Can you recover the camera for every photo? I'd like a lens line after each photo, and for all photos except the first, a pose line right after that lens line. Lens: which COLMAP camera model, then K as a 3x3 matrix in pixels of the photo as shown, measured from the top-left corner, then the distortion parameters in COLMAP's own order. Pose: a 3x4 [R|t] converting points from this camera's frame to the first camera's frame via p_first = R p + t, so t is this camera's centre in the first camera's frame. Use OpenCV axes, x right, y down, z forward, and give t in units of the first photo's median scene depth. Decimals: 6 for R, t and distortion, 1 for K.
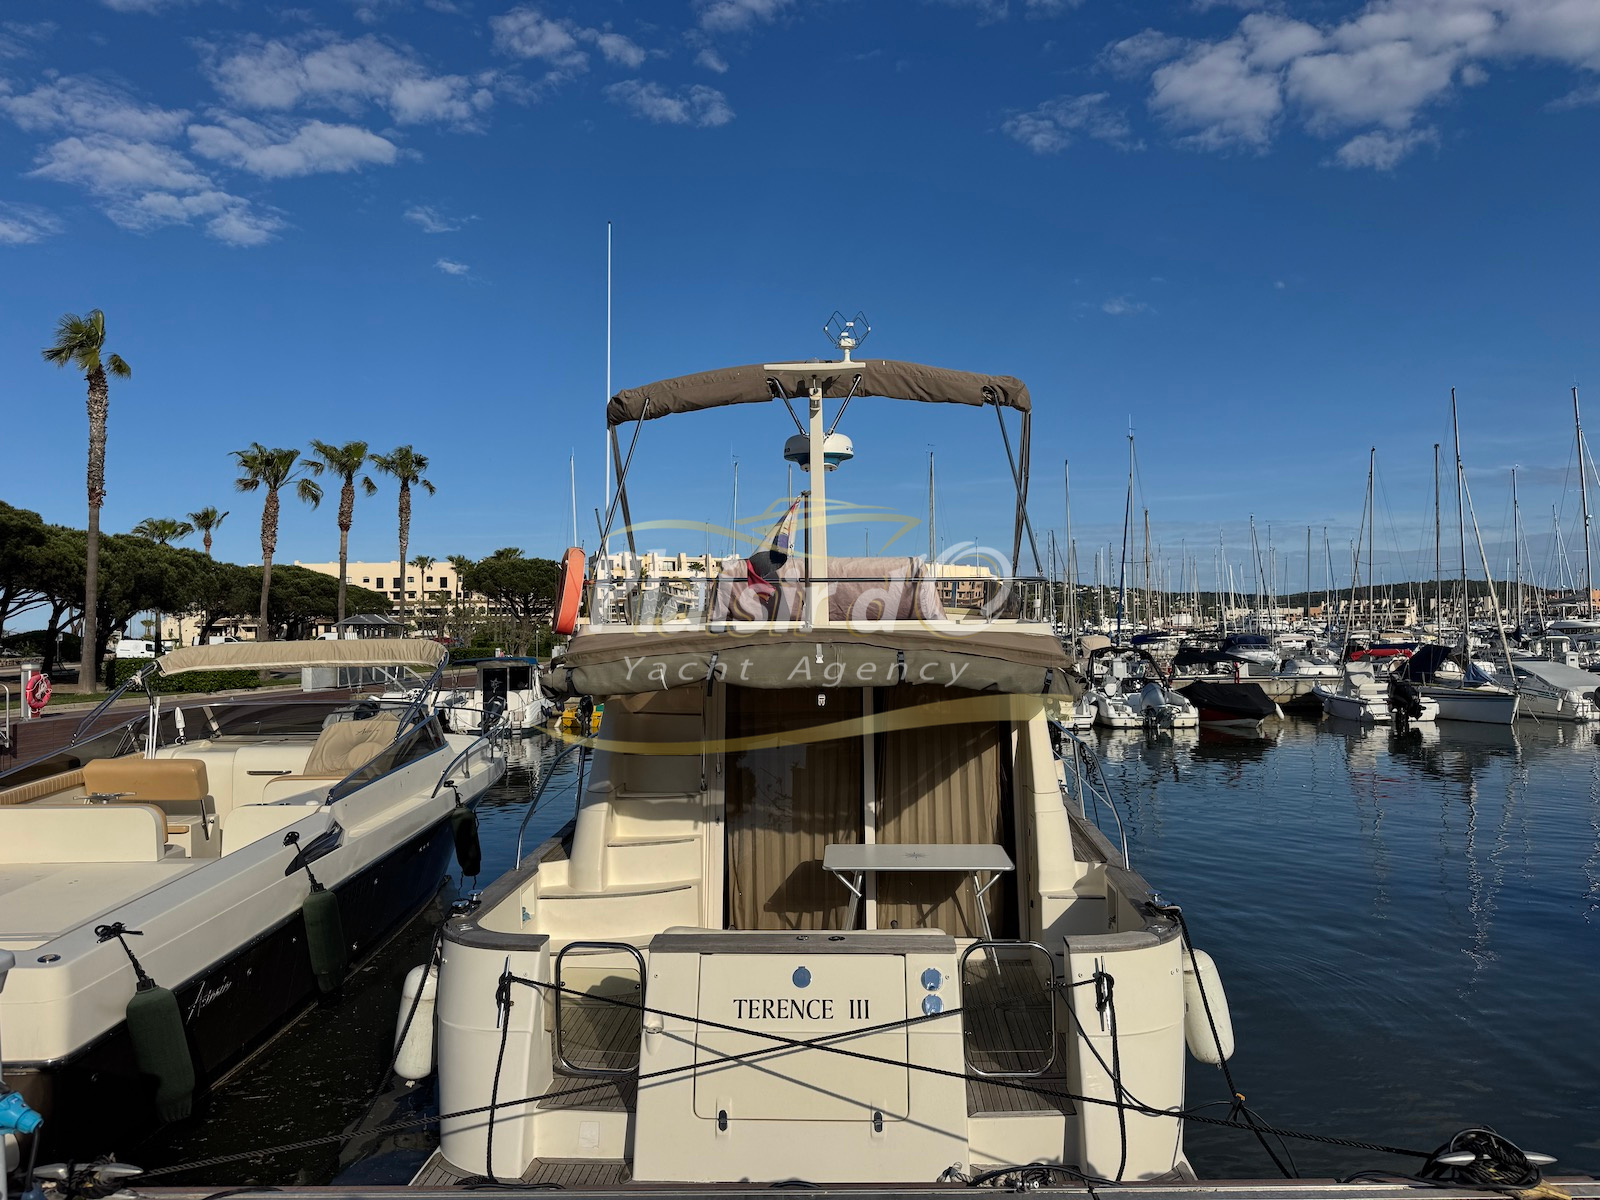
lens RADIAL K [[1144.4, 0, 794.1], [0, 1144.4, 602.4], [0, 0, 1]] dist [0.035143, -0.012311]
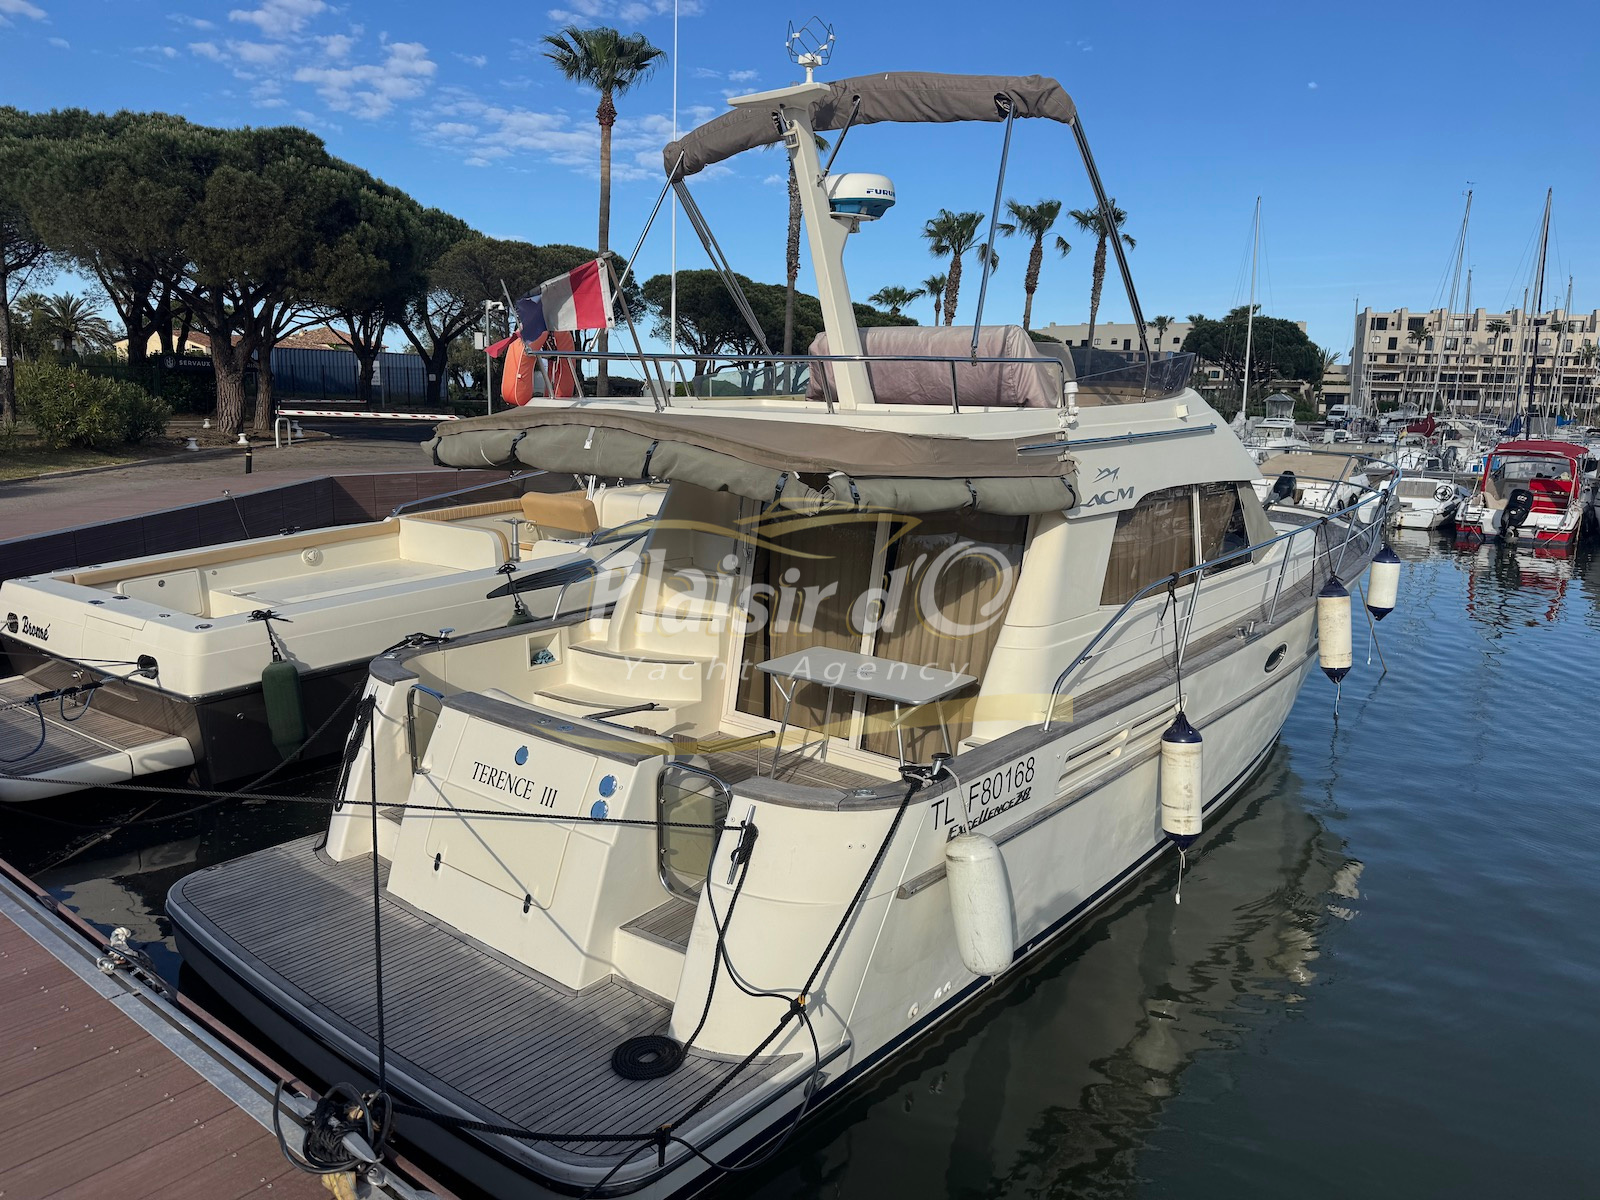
lens RADIAL K [[1144.4, 0, 797.2], [0, 1144.4, 605.6], [0, 0, 1]] dist [0.035143, -0.012311]
pose [[0.795289, 0.138626, -0.590167, 0.514413], [-0.015019, 0.977711, 0.209417, -0.012832], [0.606044, -0.157684, 0.779645, 0.249034]]
